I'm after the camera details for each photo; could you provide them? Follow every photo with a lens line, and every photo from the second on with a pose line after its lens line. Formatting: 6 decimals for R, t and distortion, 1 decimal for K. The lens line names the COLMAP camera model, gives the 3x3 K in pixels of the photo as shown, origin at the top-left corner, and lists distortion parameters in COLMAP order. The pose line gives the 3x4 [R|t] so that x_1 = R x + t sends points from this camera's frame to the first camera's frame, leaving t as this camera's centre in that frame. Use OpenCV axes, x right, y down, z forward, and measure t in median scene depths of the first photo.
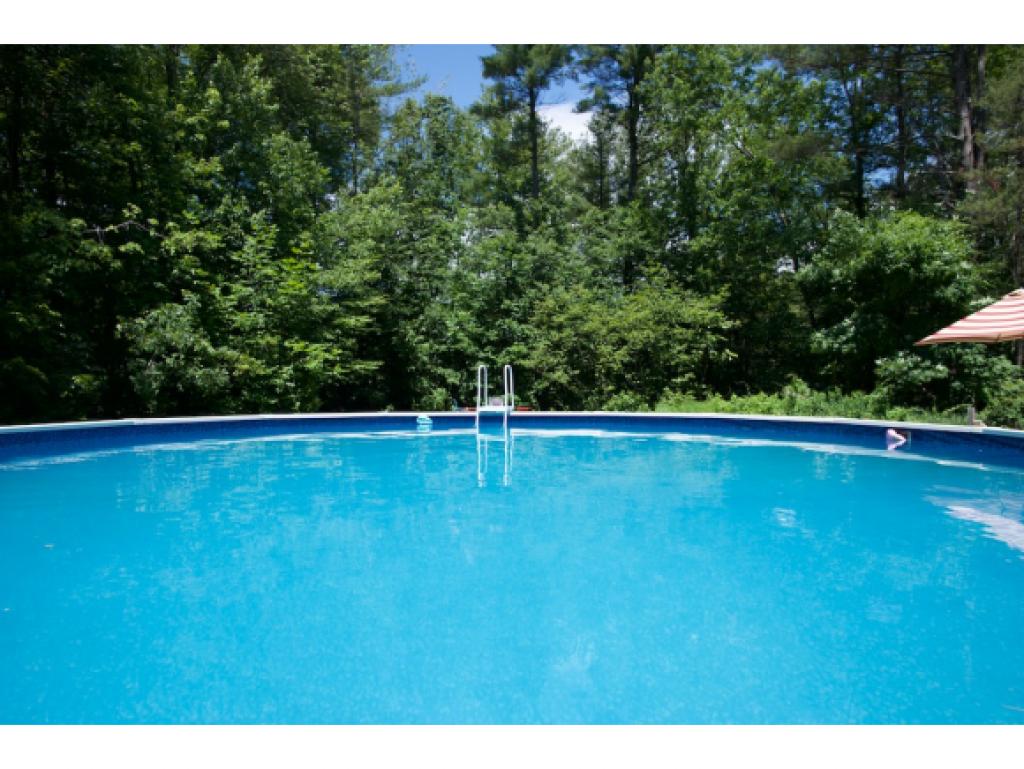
lens RADIAL K [[591.0, 0, 516.7], [0, 591.0, 388.8], [0, 0, 1]] dist [-0.036812, 0.017424]
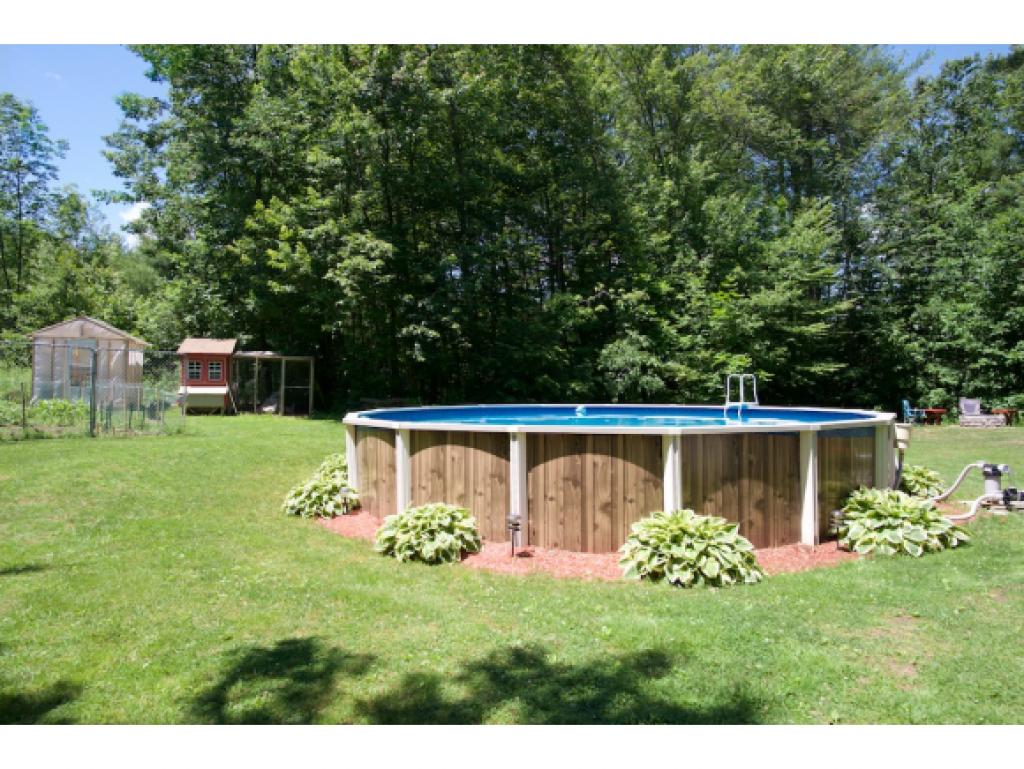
lens RADIAL K [[591.0, 0, 504.7], [0, 591.0, 378.5], [0, 0, 1]] dist [-0.036812, 0.017424]
pose [[0.585493, -0.015040, -0.810538, 0.379128], [0.001570, 0.999847, -0.017419, -0.003587], [0.810676, 0.008926, 0.585427, -0.158000]]
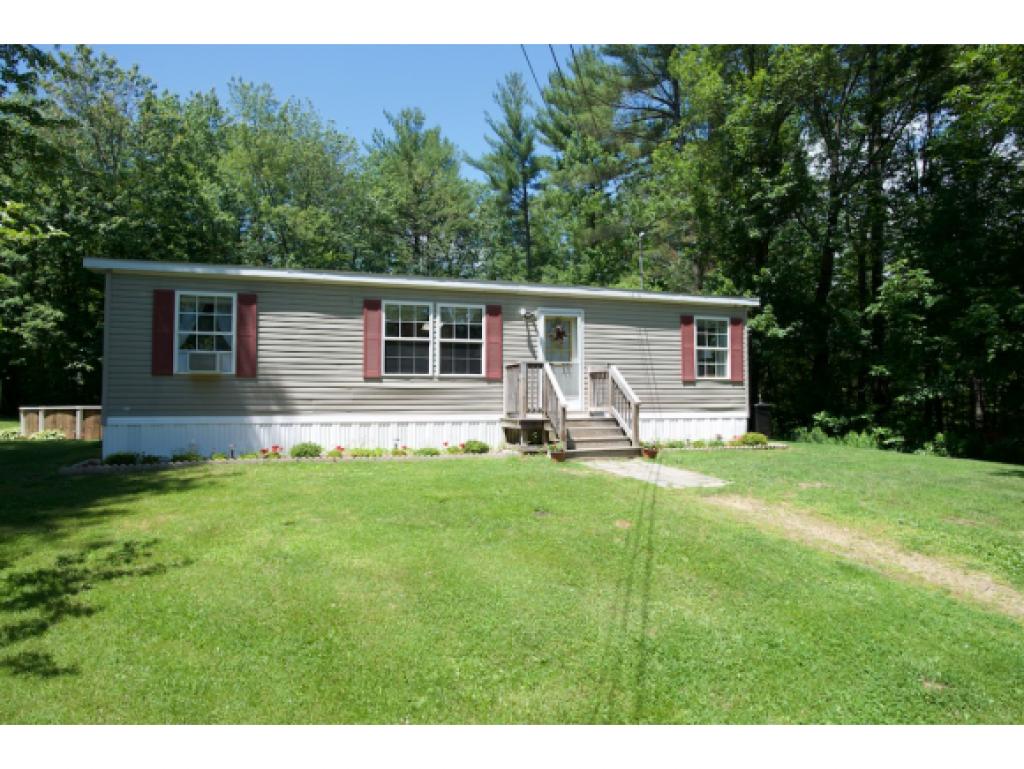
lens RADIAL K [[591.0, 0, 508.5], [0, 591.0, 386.8], [0, 0, 1]] dist [-0.036812, 0.017424]
pose [[0.862188, -0.016965, -0.506305, 1.334685], [-0.000623, 0.999403, -0.034549, 0.014604], [0.506589, 0.030103, 0.861662, -0.487794]]
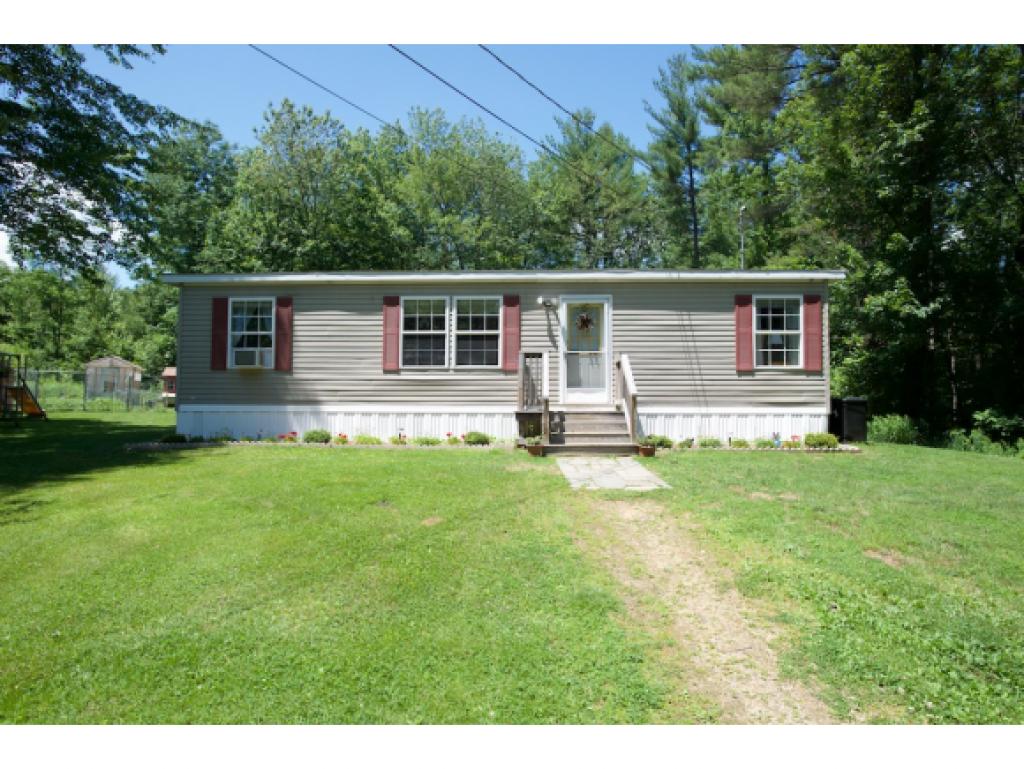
lens RADIAL K [[591.0, 0, 521.2], [0, 591.0, 377.5], [0, 0, 1]] dist [-0.036812, 0.017424]
pose [[0.631524, -0.031341, -0.774723, 1.497528], [-0.008992, 0.998820, -0.047736, 0.021838], [0.775304, 0.037113, 0.630497, -0.324065]]
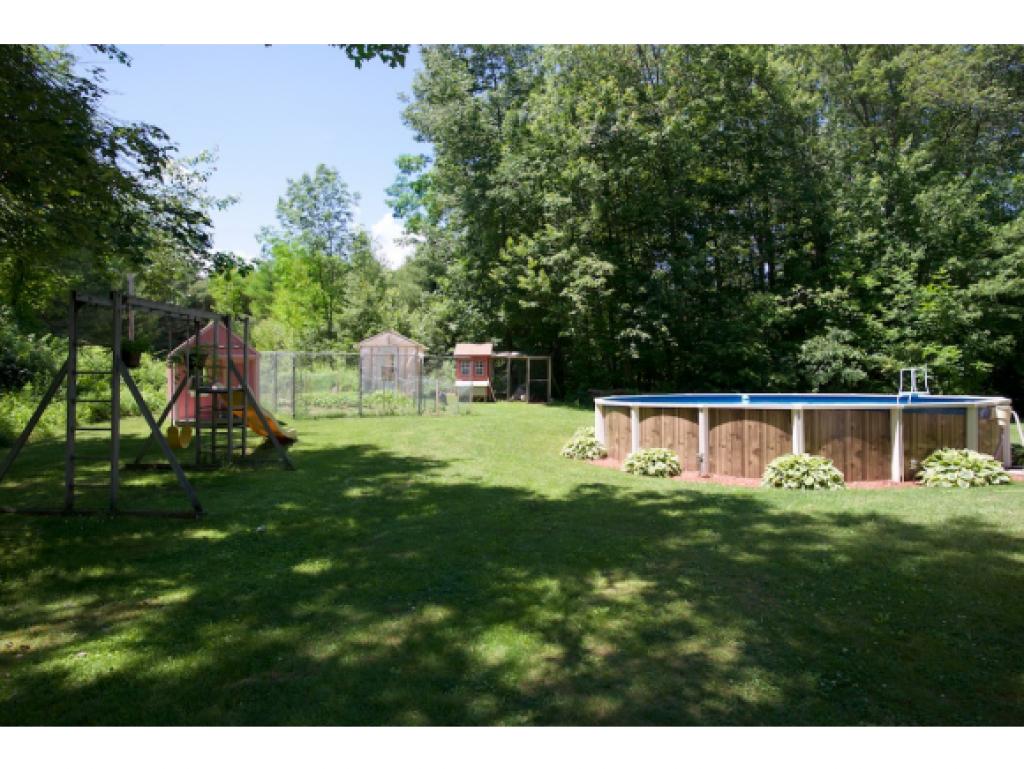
lens RADIAL K [[591.0, 0, 521.2], [0, 591.0, 382.0], [0, 0, 1]] dist [-0.036812, 0.017424]
pose [[0.296994, -0.000451, -0.954879, 0.575808], [0.007243, 0.999972, 0.001781, -0.006302], [0.954852, -0.007445, 0.296989, -0.277205]]
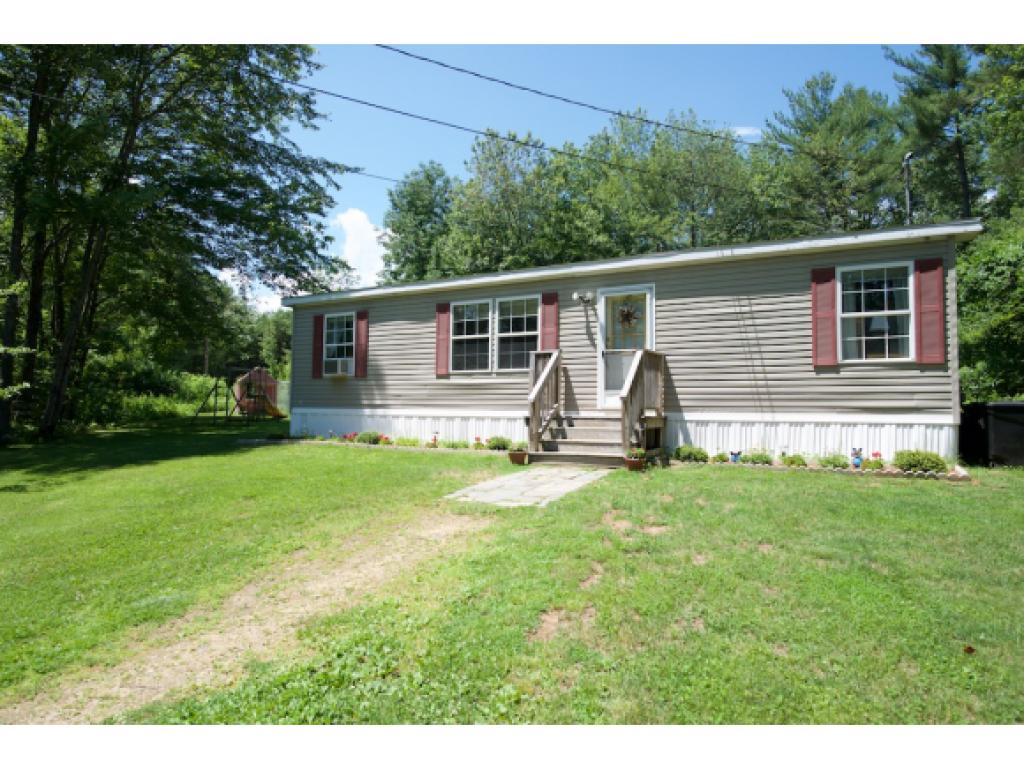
lens RADIAL K [[591.0, 0, 510.4], [0, 591.0, 378.0], [0, 0, 1]] dist [-0.036812, 0.017424]
pose [[0.229124, -0.048983, -0.972164, 1.571684], [-0.016363, 0.998398, -0.054162, 0.022168], [0.973260, 0.028317, 0.227956, -0.098381]]
